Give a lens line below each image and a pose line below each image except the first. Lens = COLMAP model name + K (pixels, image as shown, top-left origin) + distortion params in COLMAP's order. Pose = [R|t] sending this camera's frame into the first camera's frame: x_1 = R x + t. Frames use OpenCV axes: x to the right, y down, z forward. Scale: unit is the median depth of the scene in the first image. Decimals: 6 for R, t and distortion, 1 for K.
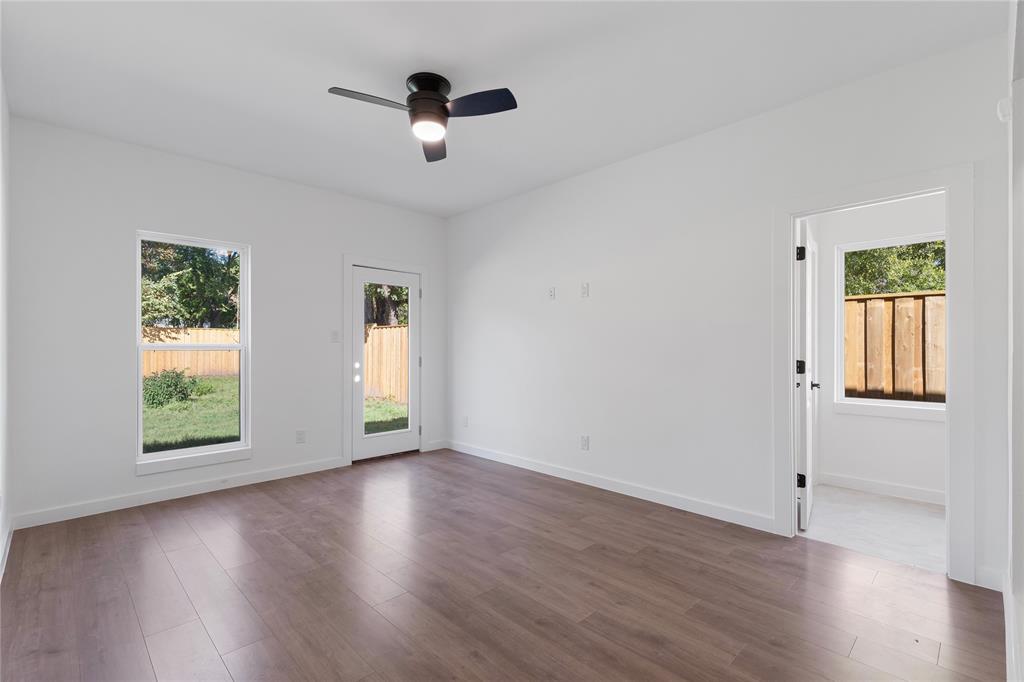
lens RADIAL K [[465.9, 0, 512.0], [0, 465.9, 349.1], [0, 0, 1]] dist [0.013545, 0.000240]
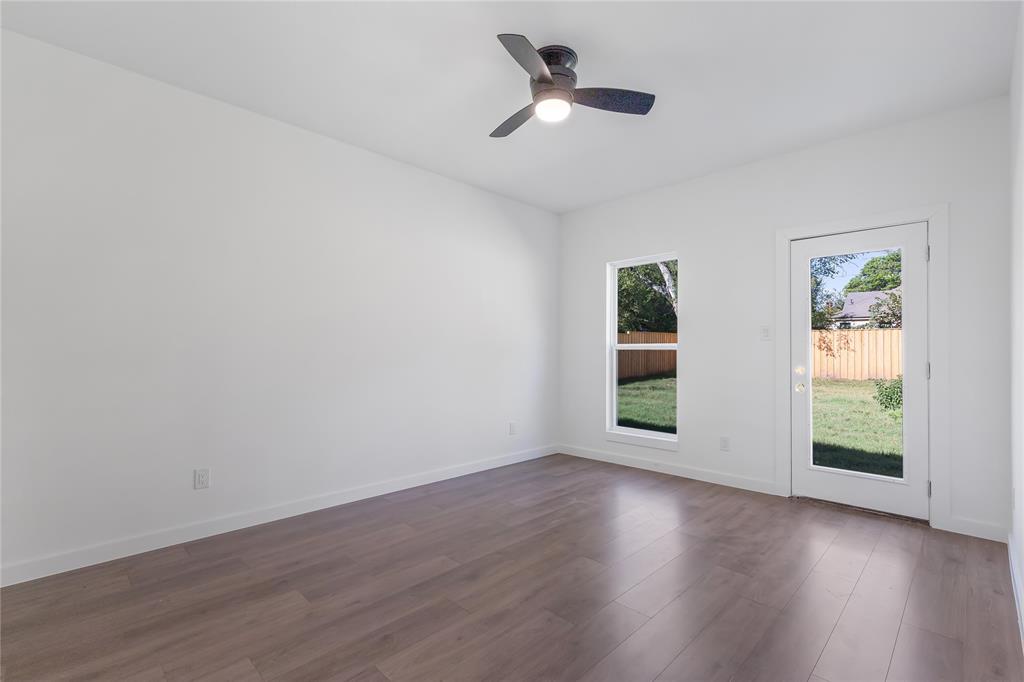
lens RADIAL K [[465.9, 0, 512.0], [0, 465.9, 349.1], [0, 0, 1]] dist [0.013545, 0.000240]
pose [[0.012445, 0.000235, -0.999923, 0.662845], [-0.003655, 0.999993, 0.000190, 0.003203], [0.999916, 0.003652, 0.012446, 0.818129]]
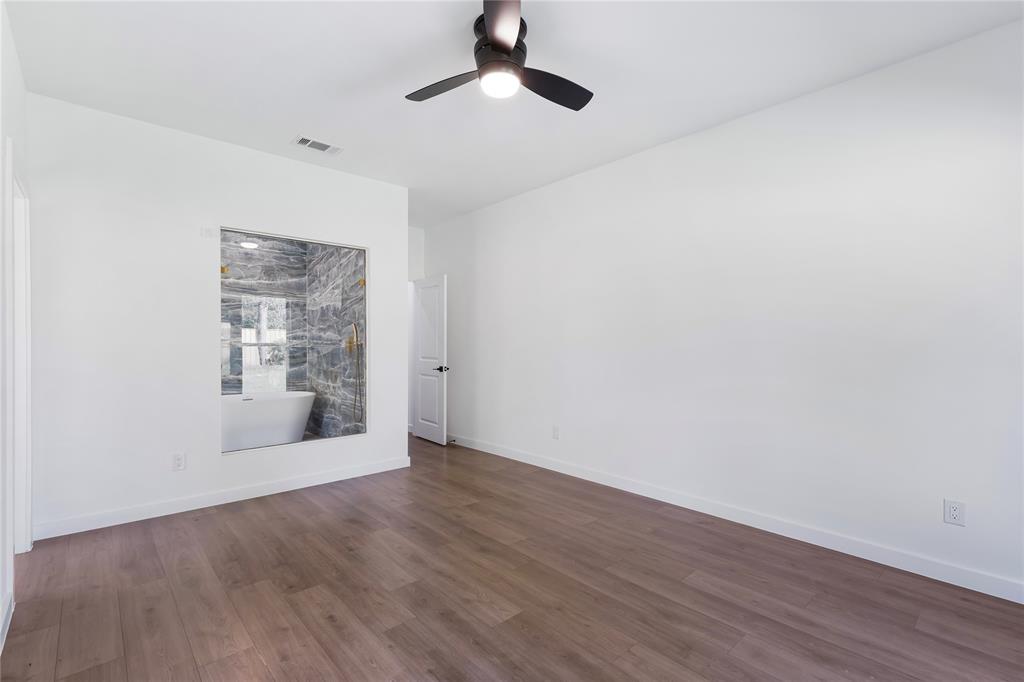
lens RADIAL K [[465.9, 0, 512.0], [0, 465.9, 349.1], [0, 0, 1]] dist [0.013545, 0.000240]
pose [[-0.999112, -0.000044, 0.042122, -0.212502], [0.000438, 0.999935, 0.011435, -0.007648], [-0.042119, 0.011443, -0.999047, 1.646087]]
